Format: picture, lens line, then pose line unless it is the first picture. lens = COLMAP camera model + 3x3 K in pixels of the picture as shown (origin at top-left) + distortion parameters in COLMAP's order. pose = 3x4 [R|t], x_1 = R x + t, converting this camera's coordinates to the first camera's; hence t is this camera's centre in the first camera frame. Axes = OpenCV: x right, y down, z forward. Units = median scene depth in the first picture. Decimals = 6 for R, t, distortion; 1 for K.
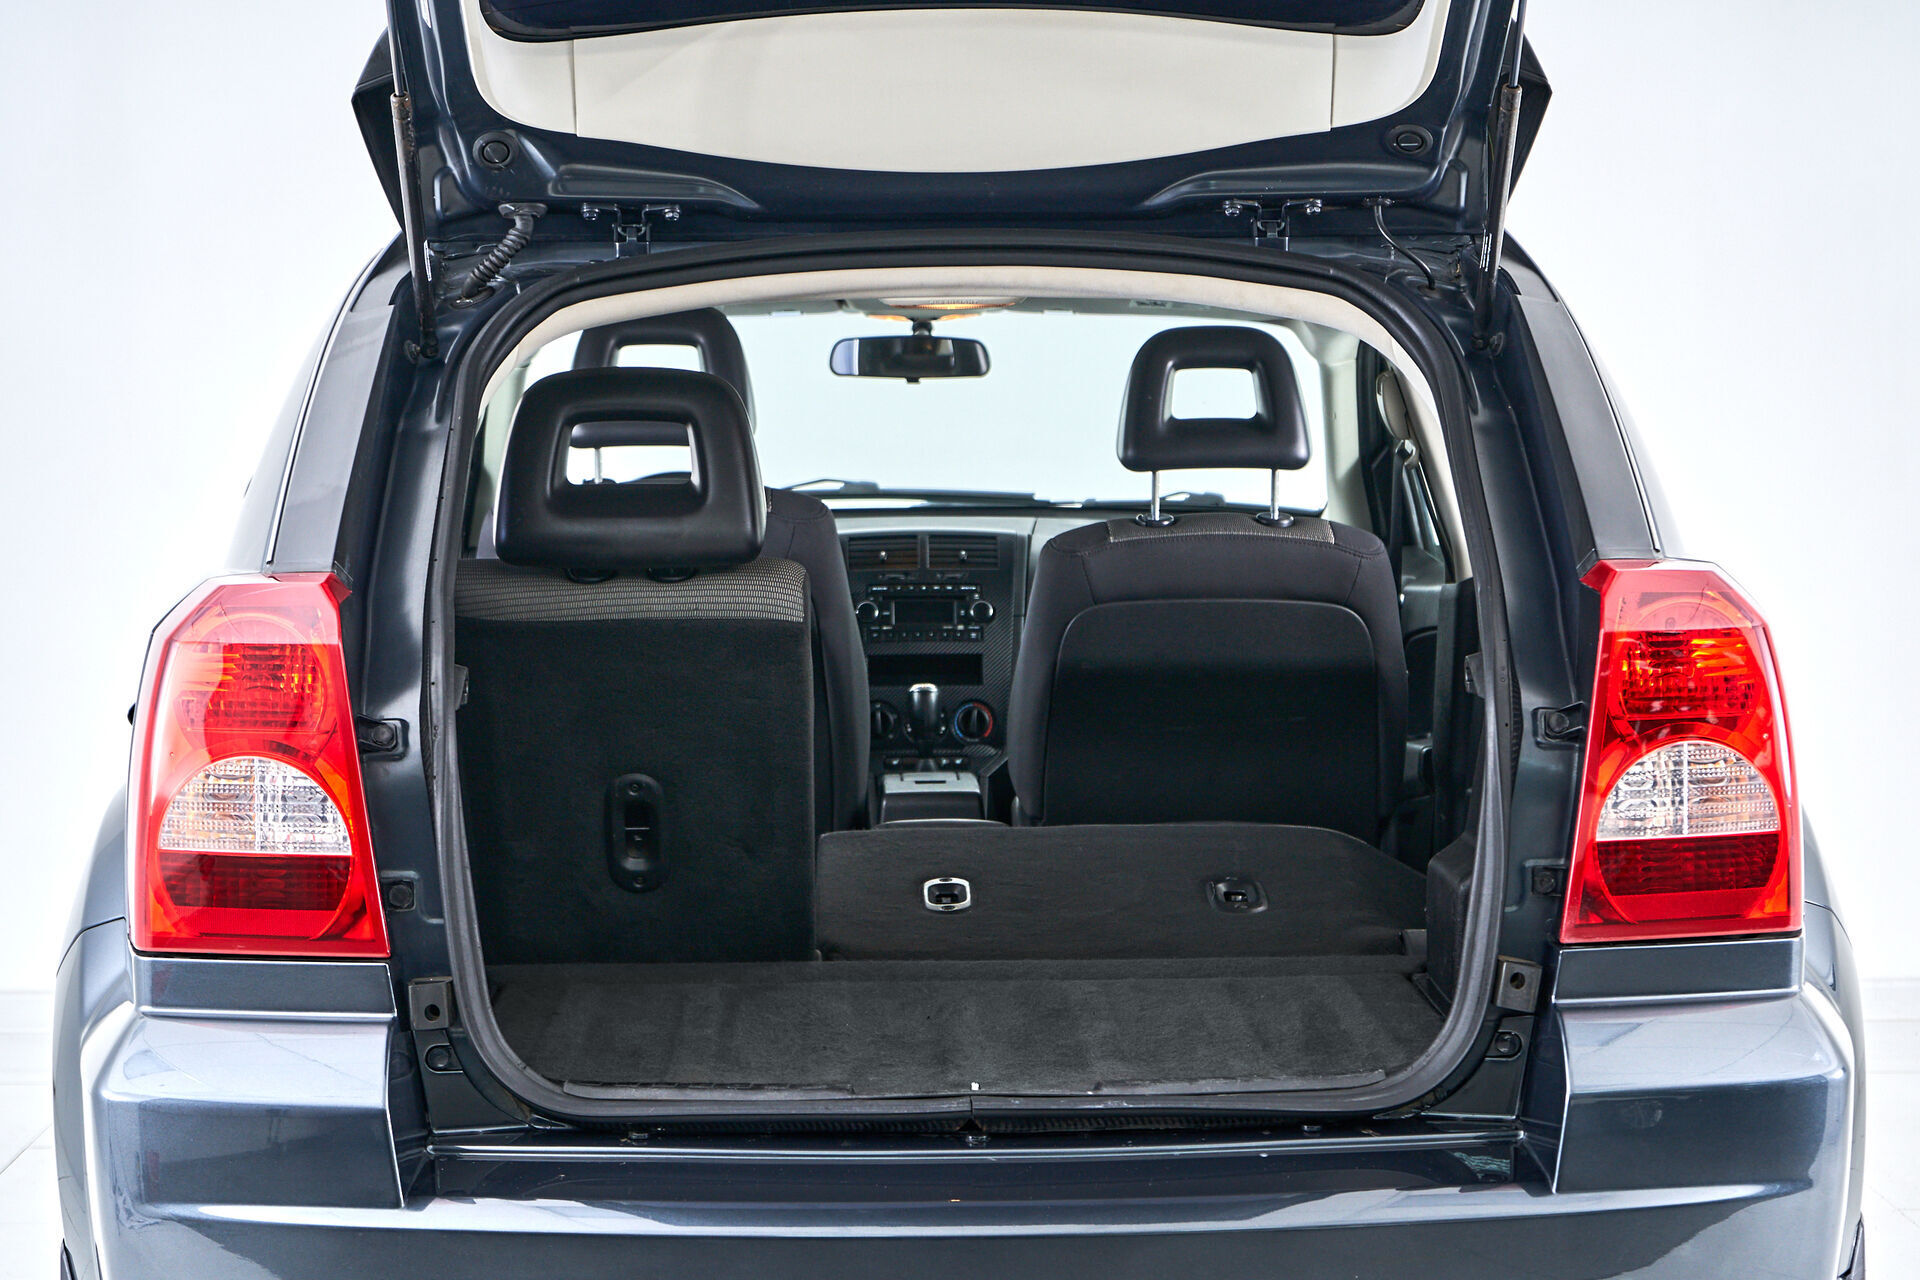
lens RADIAL K [[3893.3, 0, 964.4], [0, 3893.3, 639.5], [0, 0, 1]] dist [0.277055, 0.000000]
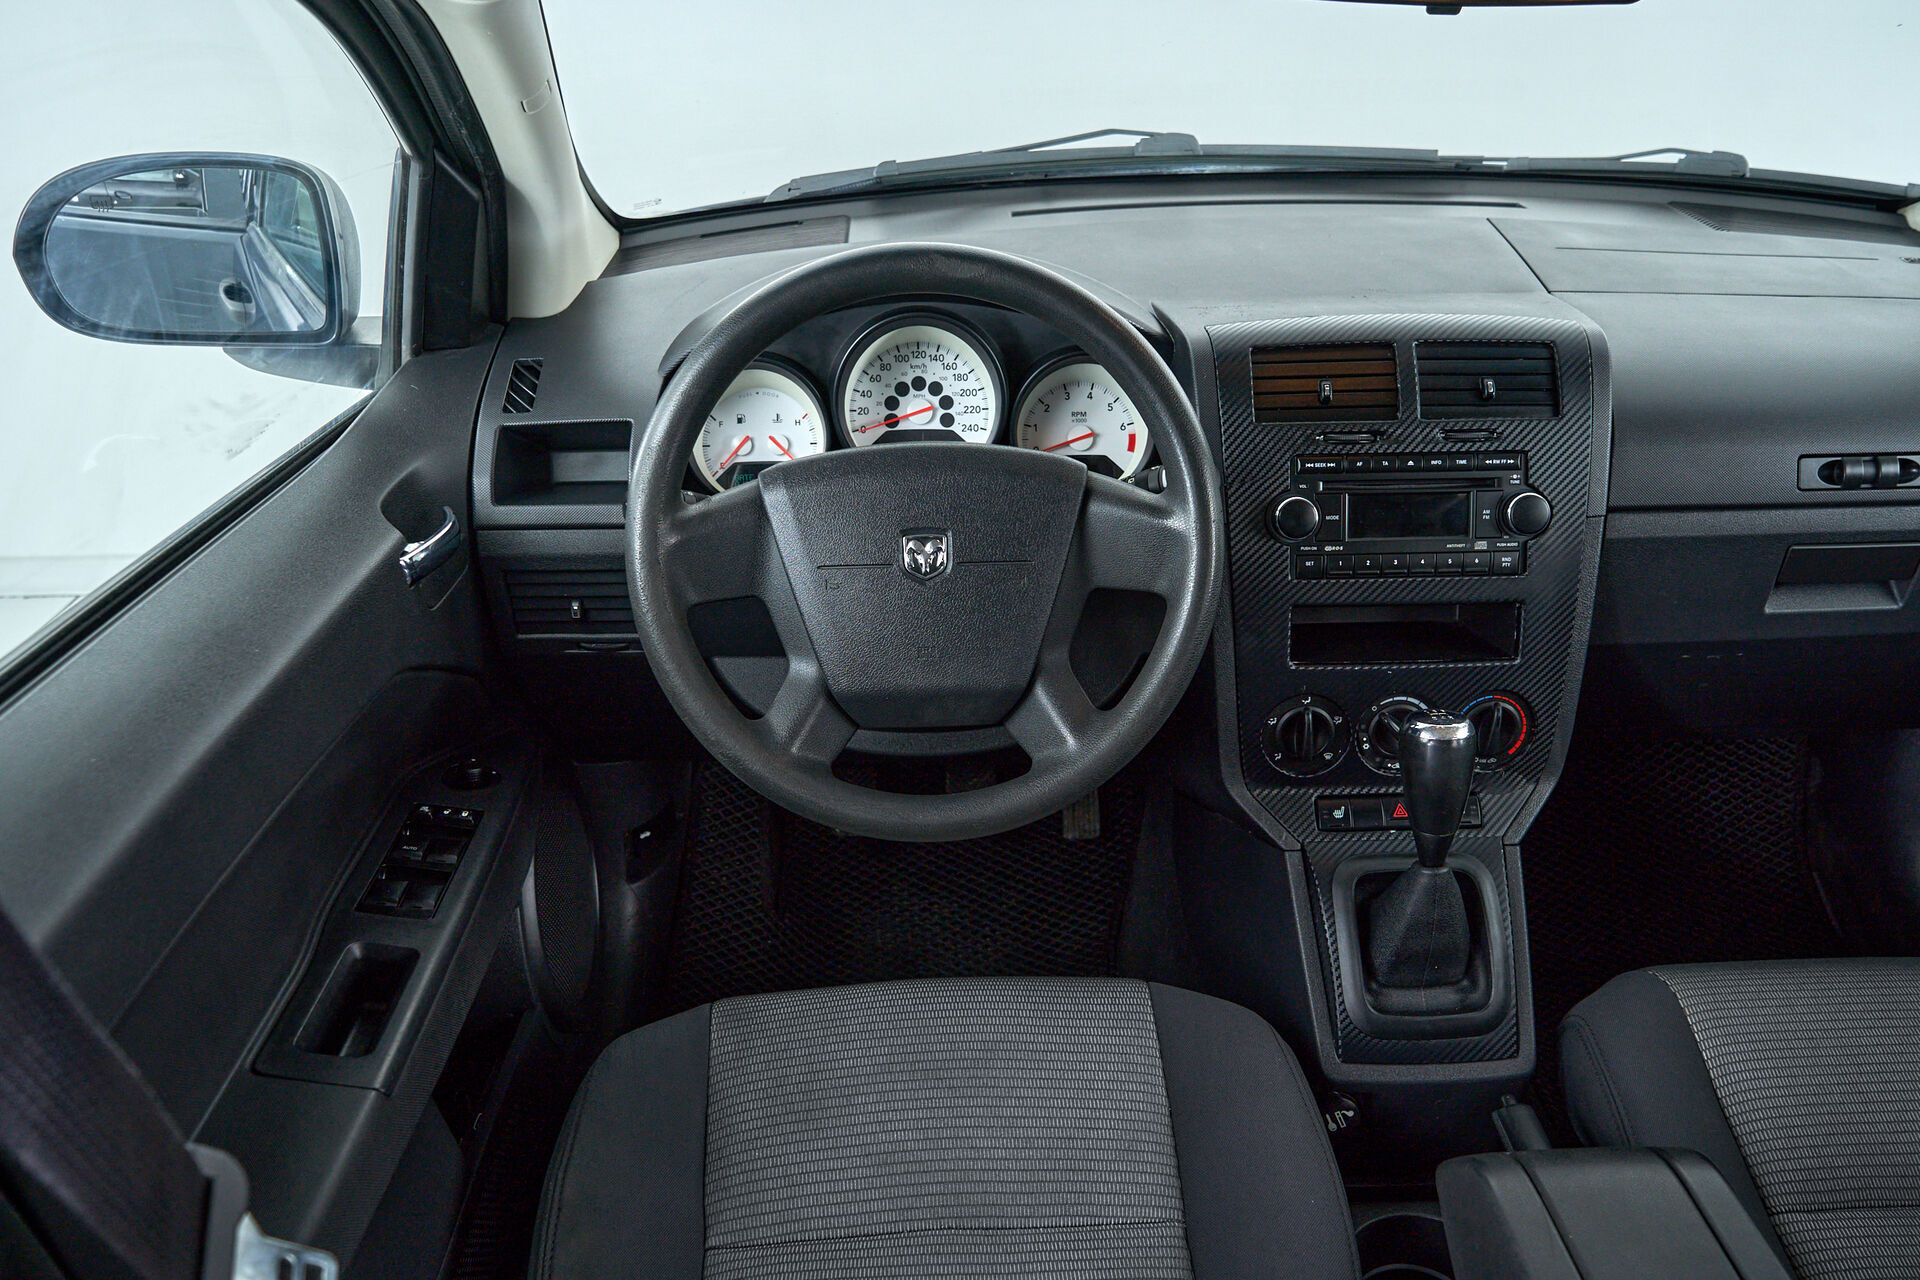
lens RADIAL K [[1569.2, 0, 970.8], [0, 1569.2, 645.1], [0, 0, 1]] dist [0.013982, -0.018373]
pose [[0.999928, -0.002062, 0.011788, -0.071997], [-0.002639, 0.922786, 0.385304, -0.071917], [-0.011672, -0.385307, 0.922714, 0.856262]]
